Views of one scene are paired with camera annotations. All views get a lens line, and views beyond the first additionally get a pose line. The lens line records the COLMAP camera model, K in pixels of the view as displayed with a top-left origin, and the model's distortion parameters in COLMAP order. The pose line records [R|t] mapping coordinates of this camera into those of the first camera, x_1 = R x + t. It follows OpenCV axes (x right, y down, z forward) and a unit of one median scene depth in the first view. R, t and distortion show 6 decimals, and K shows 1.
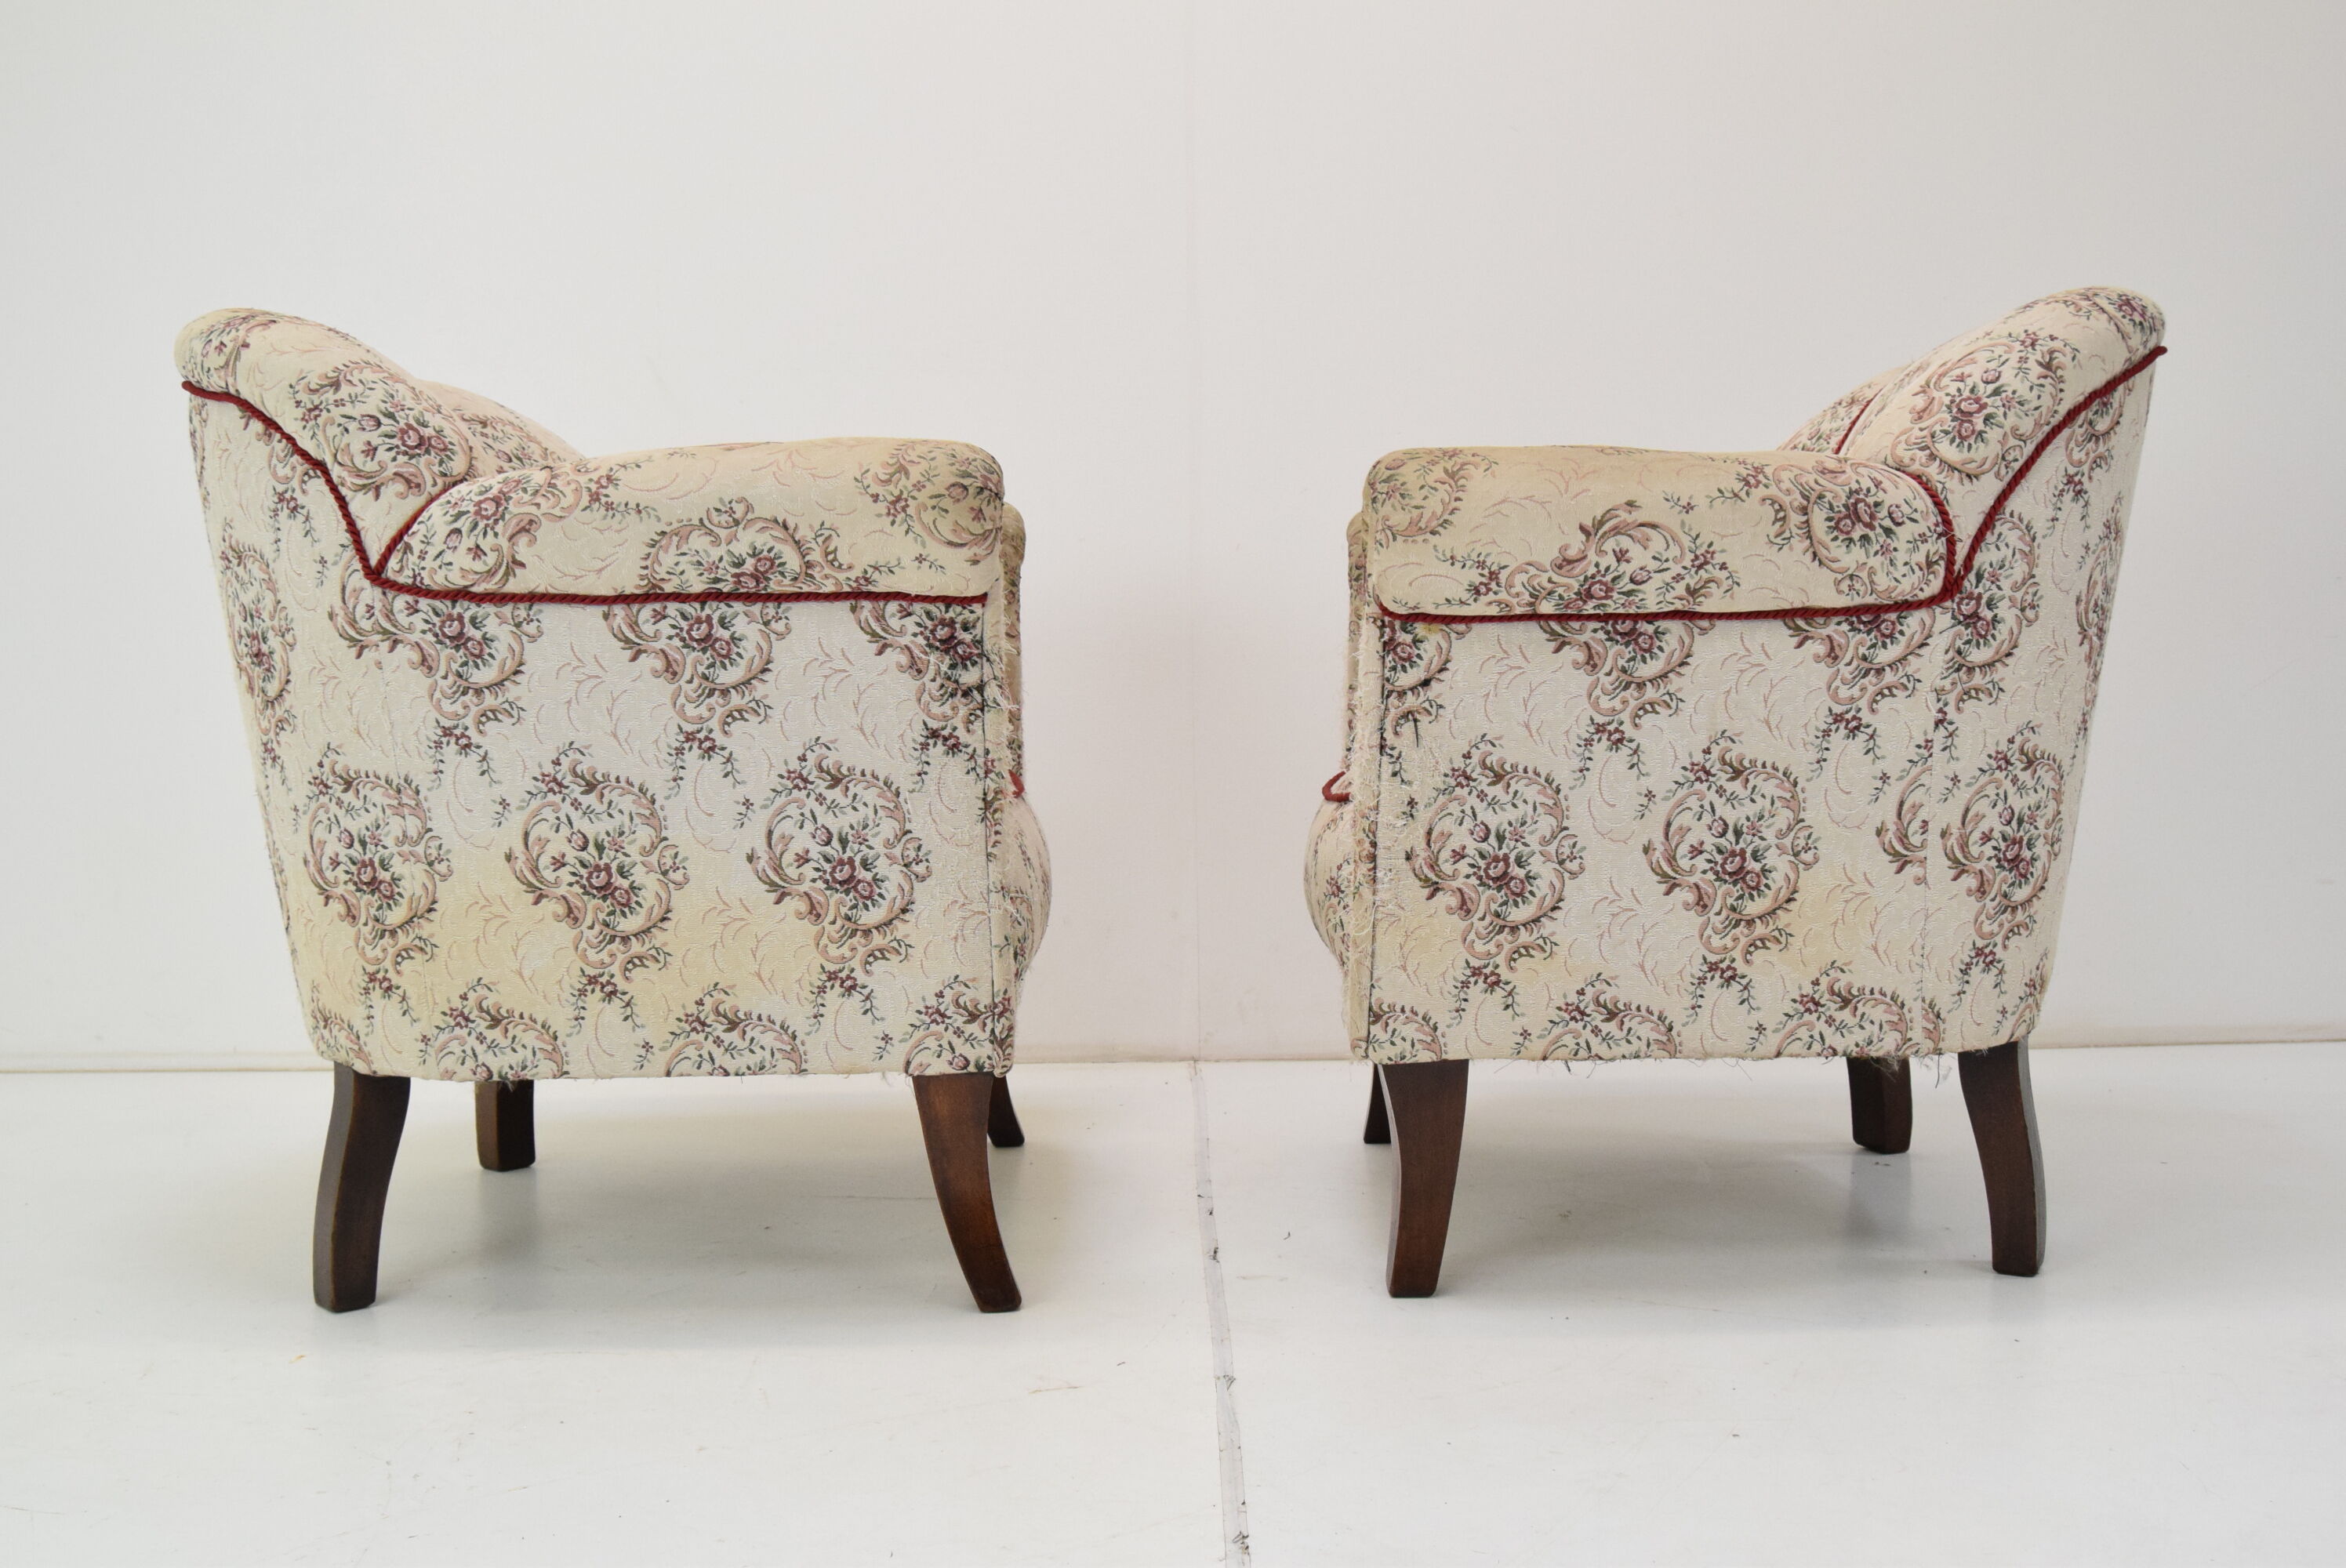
lens RADIAL K [[2279.0, 0, 1173.0], [0, 2279.0, 784.0], [0, 0, 1]] dist [-0.040904, 0.005024]
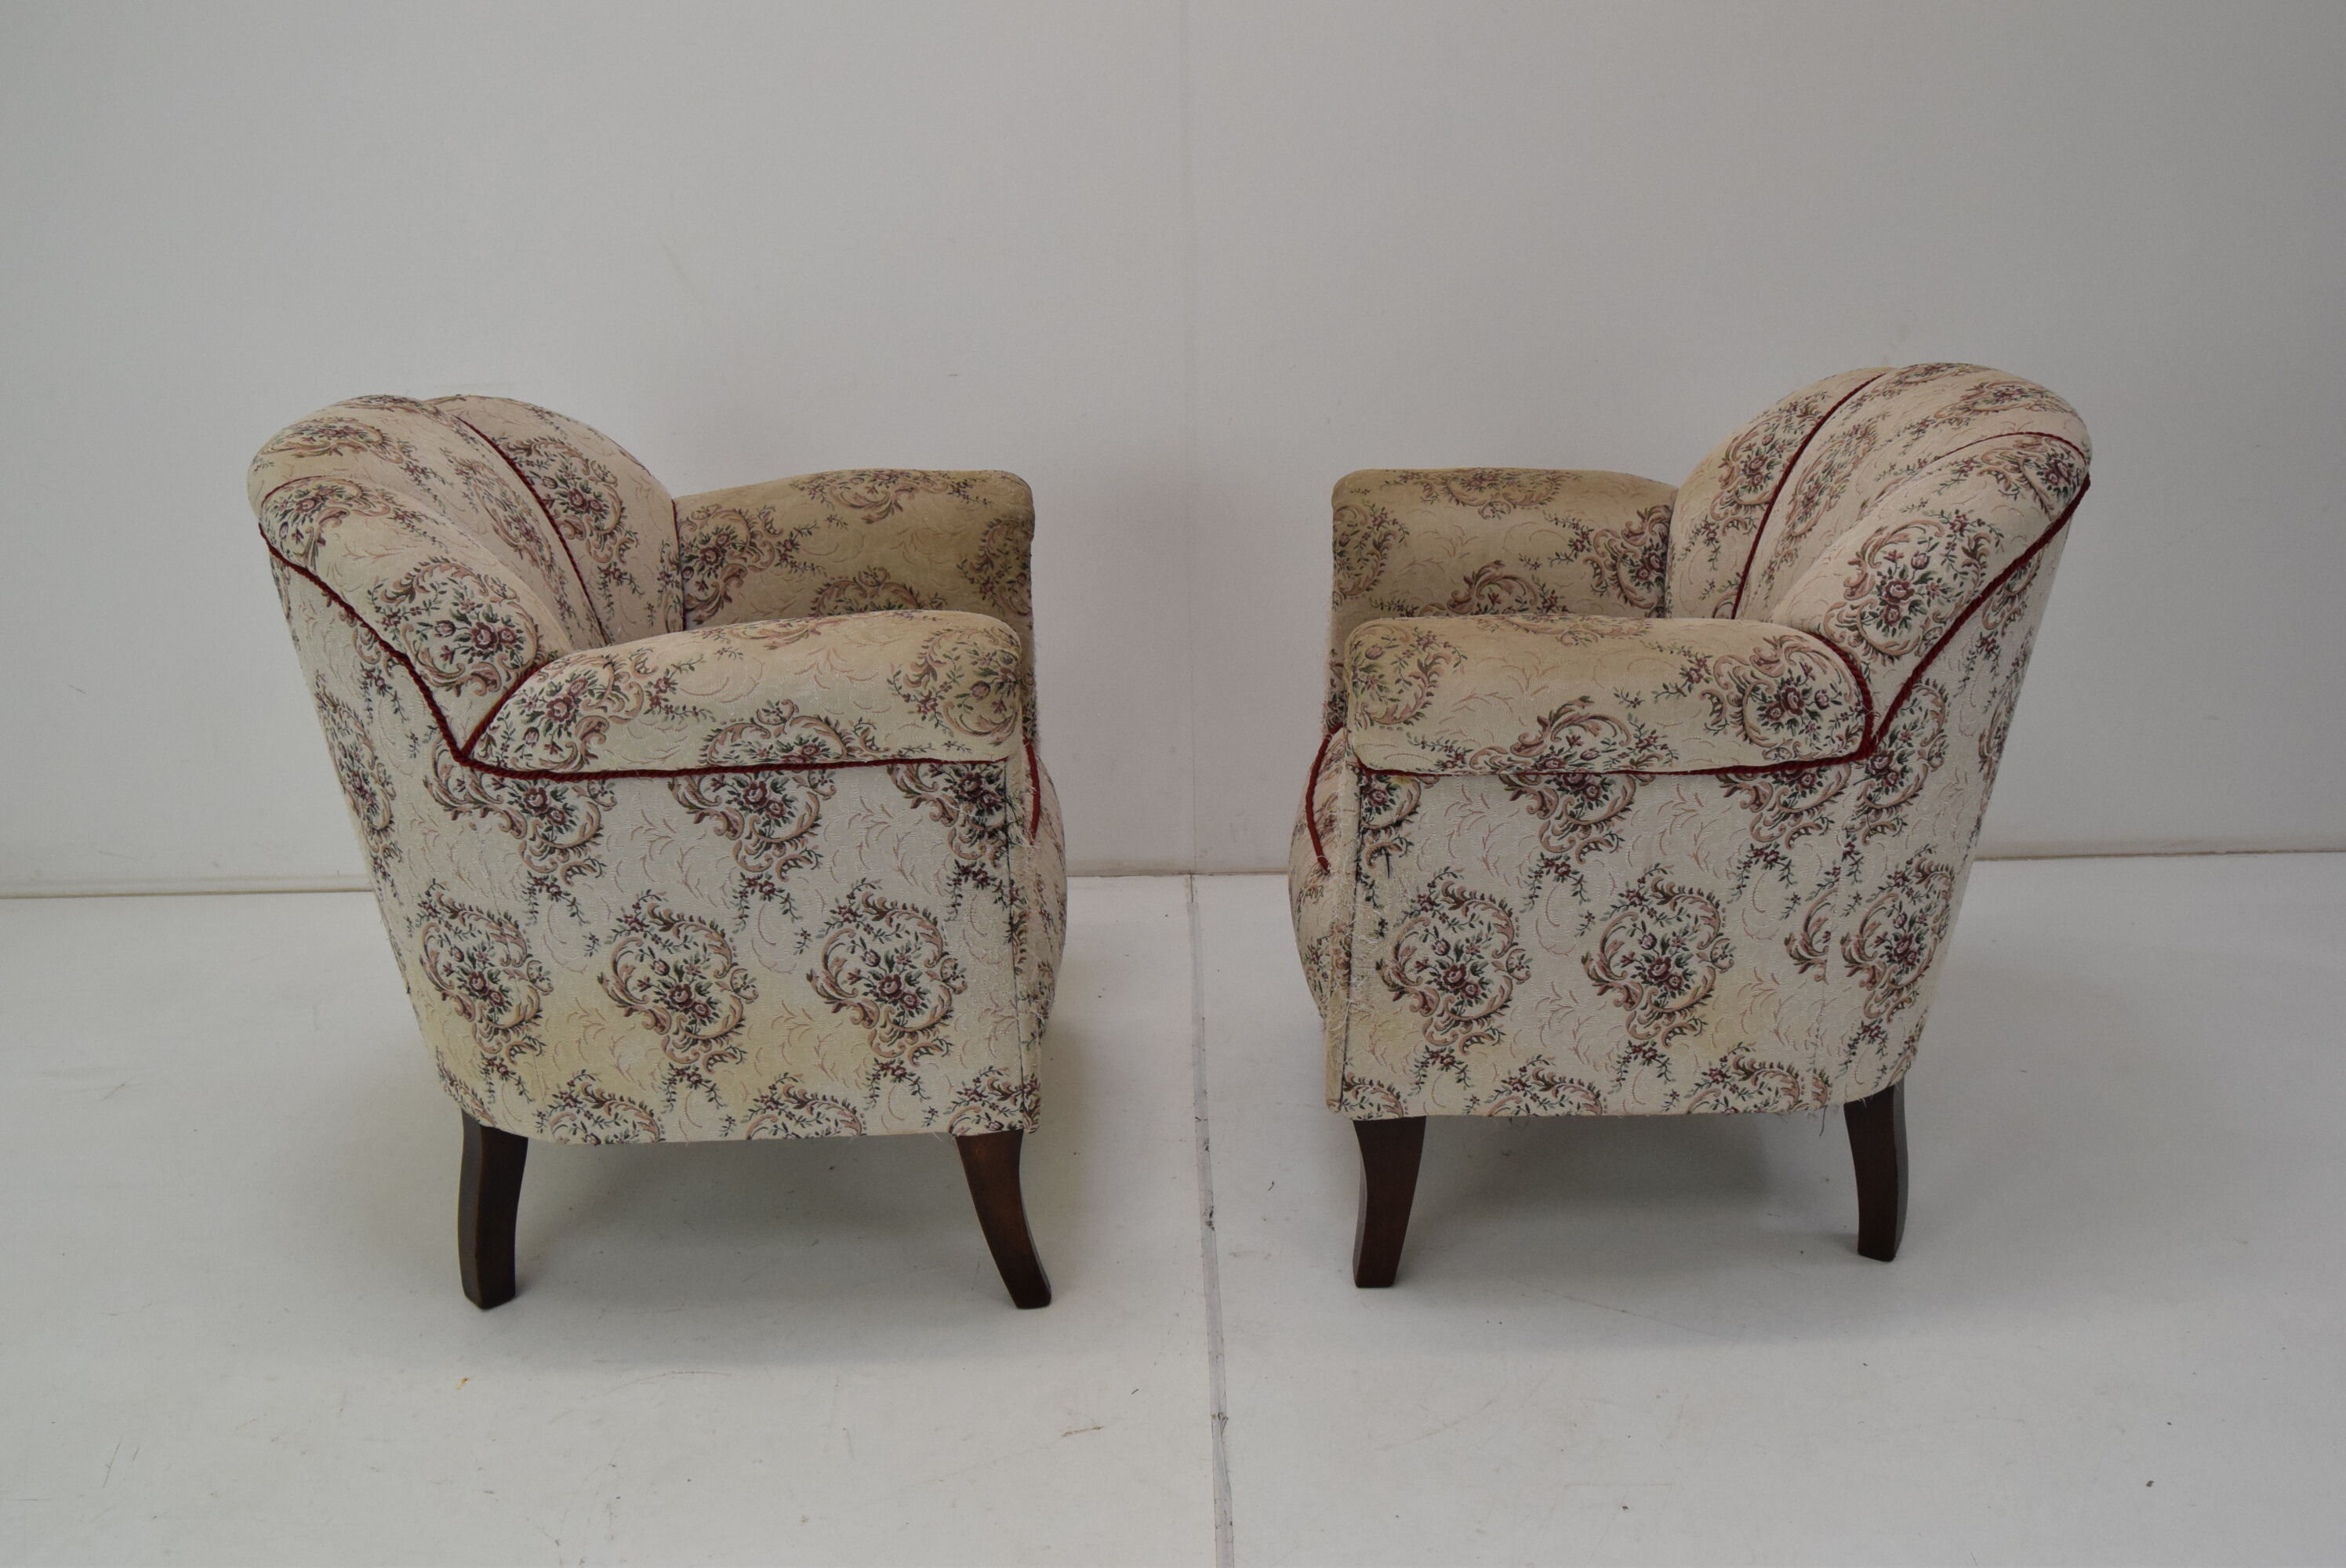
lens RADIAL K [[2155.2, 0, 1173.0], [0, 2155.2, 784.0], [0, 0, 1]] dist [-0.039483, 0.001148]
pose [[0.999981, -0.005474, 0.002896, -0.003740], [0.004454, 0.960570, 0.278002, -0.365231], [-0.004304, -0.277984, 0.960576, -0.024613]]
